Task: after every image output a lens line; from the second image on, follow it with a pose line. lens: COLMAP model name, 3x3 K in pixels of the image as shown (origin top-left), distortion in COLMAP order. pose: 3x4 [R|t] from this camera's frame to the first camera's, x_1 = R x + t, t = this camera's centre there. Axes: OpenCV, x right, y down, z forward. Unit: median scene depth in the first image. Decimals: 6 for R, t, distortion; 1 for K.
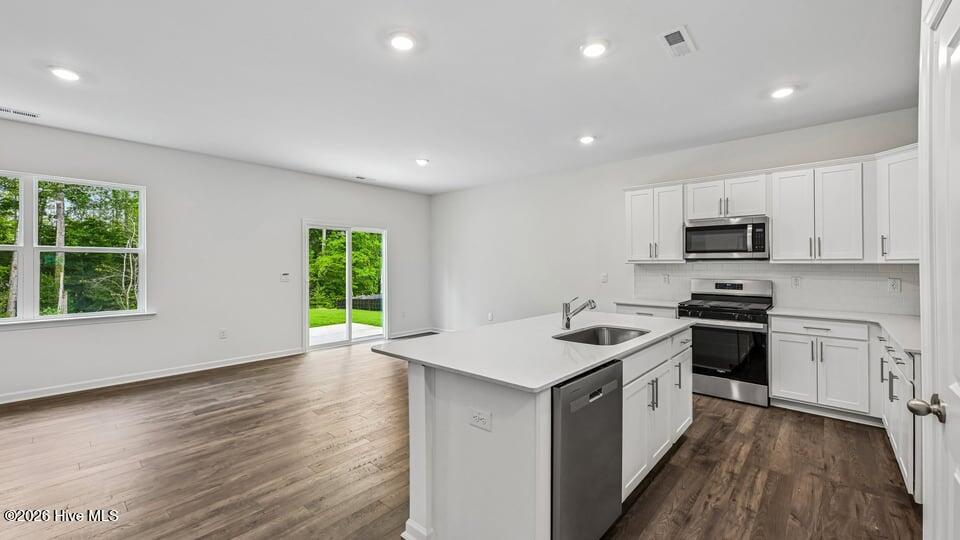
lens RADIAL K [[390.0, 0, 480.0], [0, 390.0, 270.0], [0, 0, 1]] dist [0.000058, -0.000100]
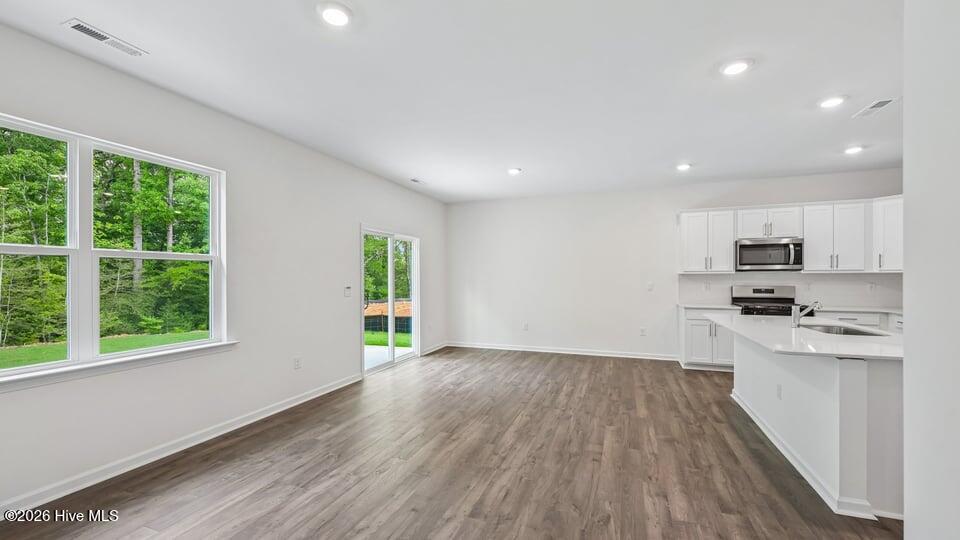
lens RADIAL K [[386.8, 0, 482.1], [0, 386.8, 282.2], [0, 0, 1]] dist [0.000638, 0.000149]
pose [[0.930370, -0.010641, 0.366468, -0.736473], [0.009969, 0.999943, 0.003727, -0.001720], [-0.366487, 0.000185, 0.930423, 0.155294]]
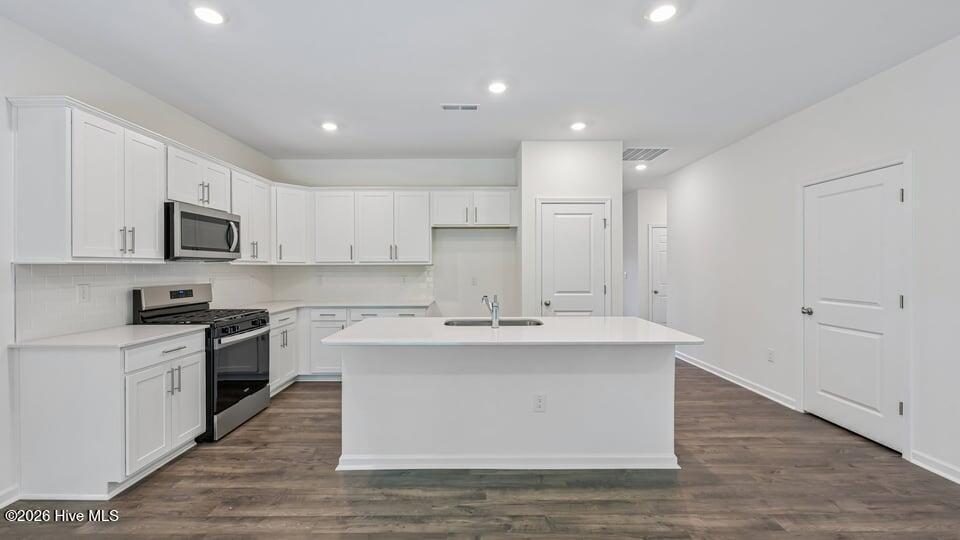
lens RADIAL K [[380.3, 0, 480.0], [0, 380.3, 270.0], [0, 0, 1]] dist [0.001051, 0.000116]
pose [[-0.669888, -0.010277, 0.742391, -0.331621], [0.009411, 0.999706, 0.022332, -0.017604], [-0.742402, 0.021946, -0.669595, 1.120696]]
